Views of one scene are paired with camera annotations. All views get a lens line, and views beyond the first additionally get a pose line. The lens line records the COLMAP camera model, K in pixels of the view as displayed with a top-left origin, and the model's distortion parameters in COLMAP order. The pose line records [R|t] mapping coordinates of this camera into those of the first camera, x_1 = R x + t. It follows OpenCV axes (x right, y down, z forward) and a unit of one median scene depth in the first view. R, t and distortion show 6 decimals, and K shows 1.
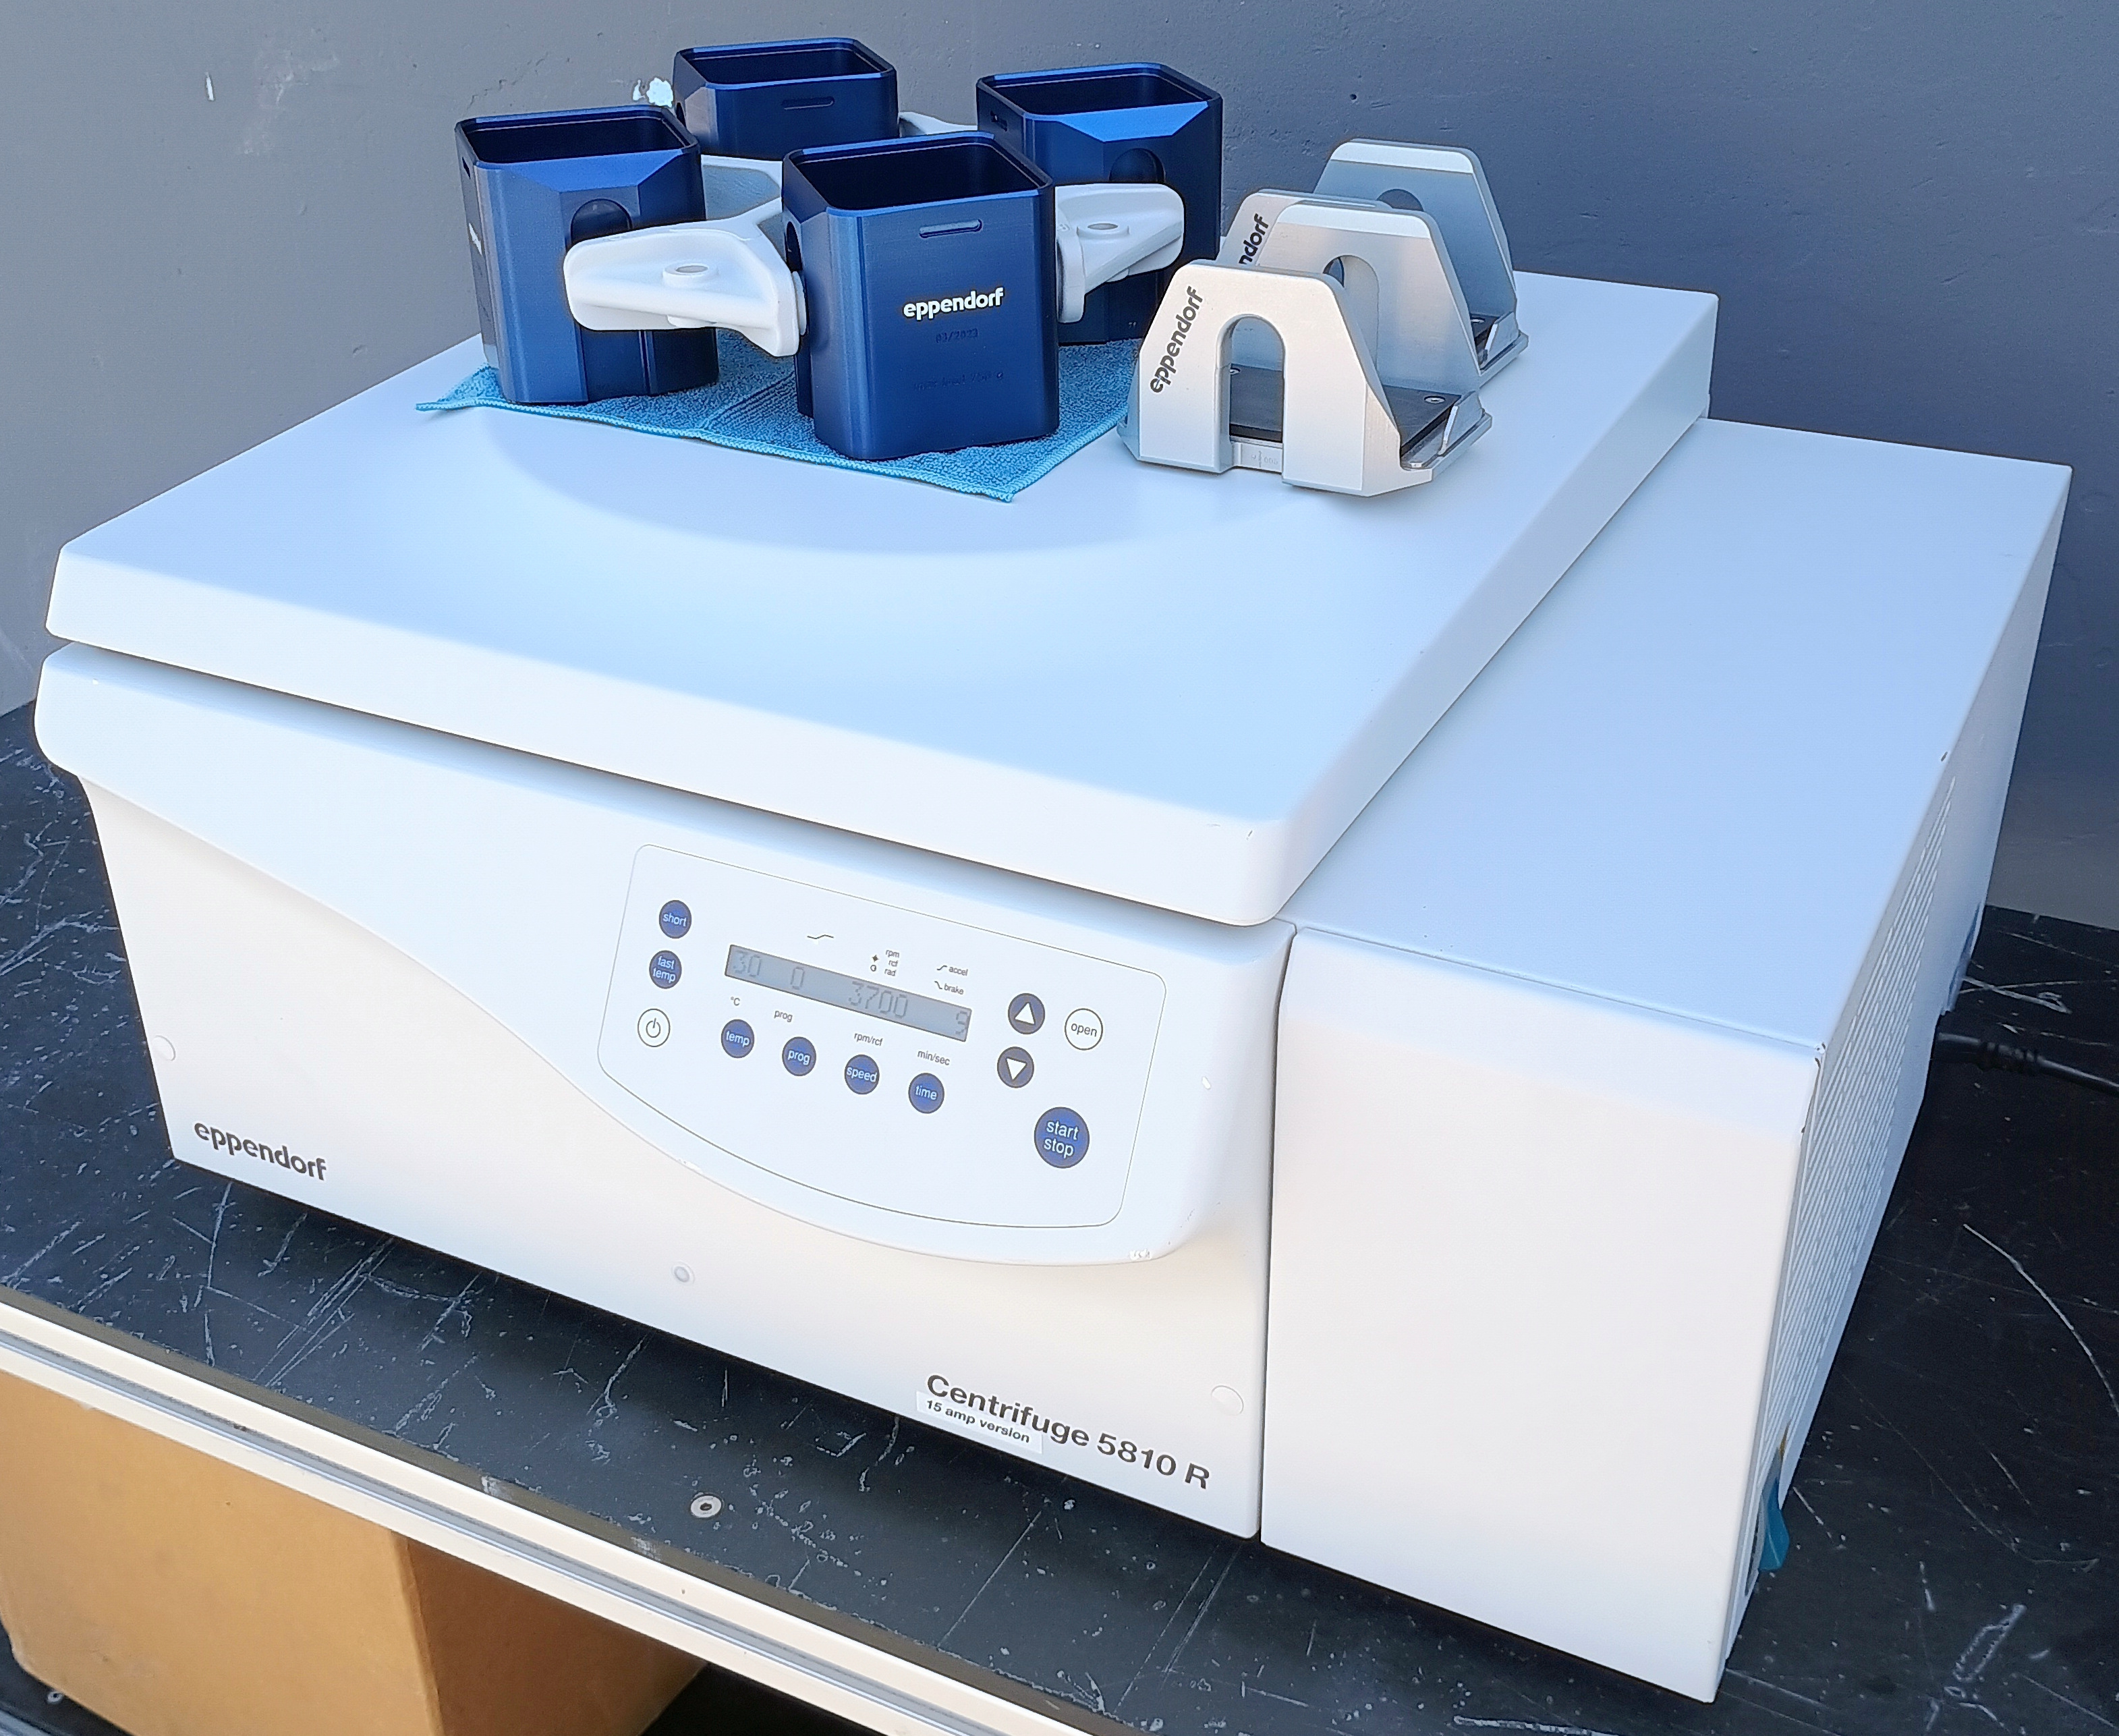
lens RADIAL K [[2446.1, 0, 1147.8], [0, 2446.1, 864.7], [0, 0, 1]] dist [0.106947, -0.622405]
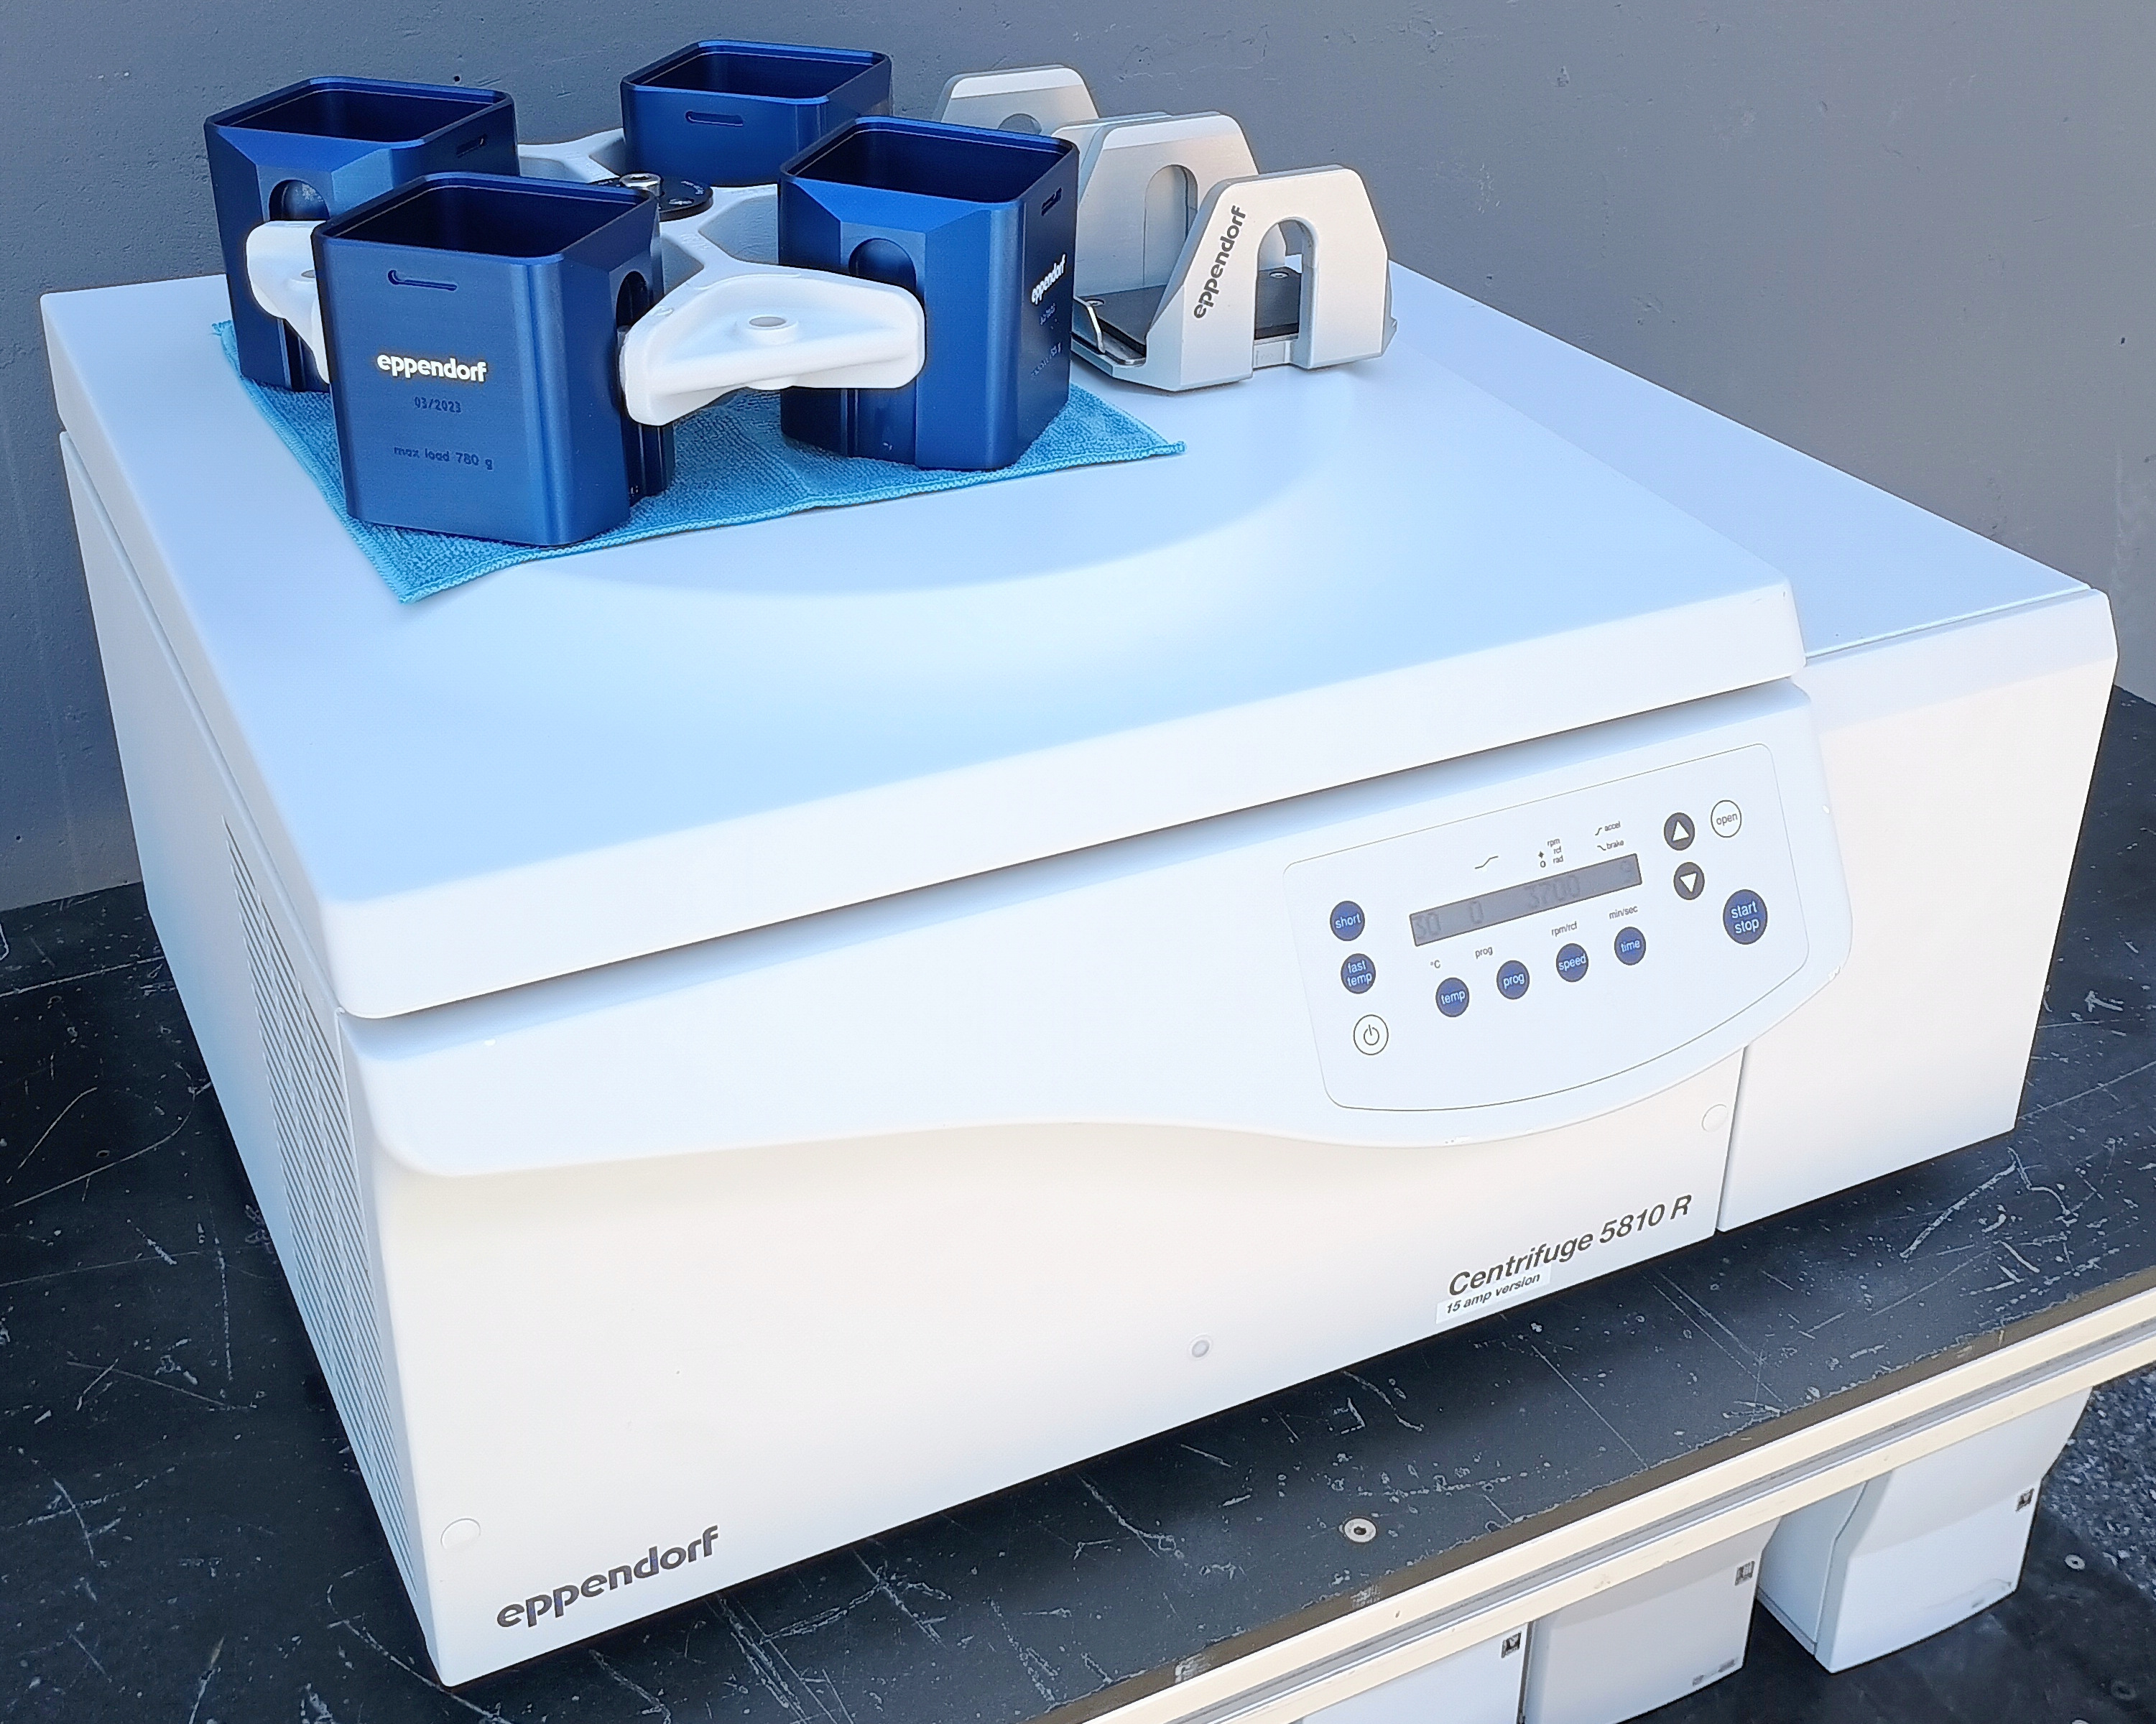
lens RADIAL K [[2521.9, 0, 1072.7], [0, 2521.9, 768.1], [0, 0, 1]] dist [0.119471, -0.634488]
pose [[0.582112, -0.360286, 0.728930, -0.906890], [0.378001, 0.913621, 0.149706, -0.209686], [-0.719903, 0.188391, 0.668019, 0.391308]]
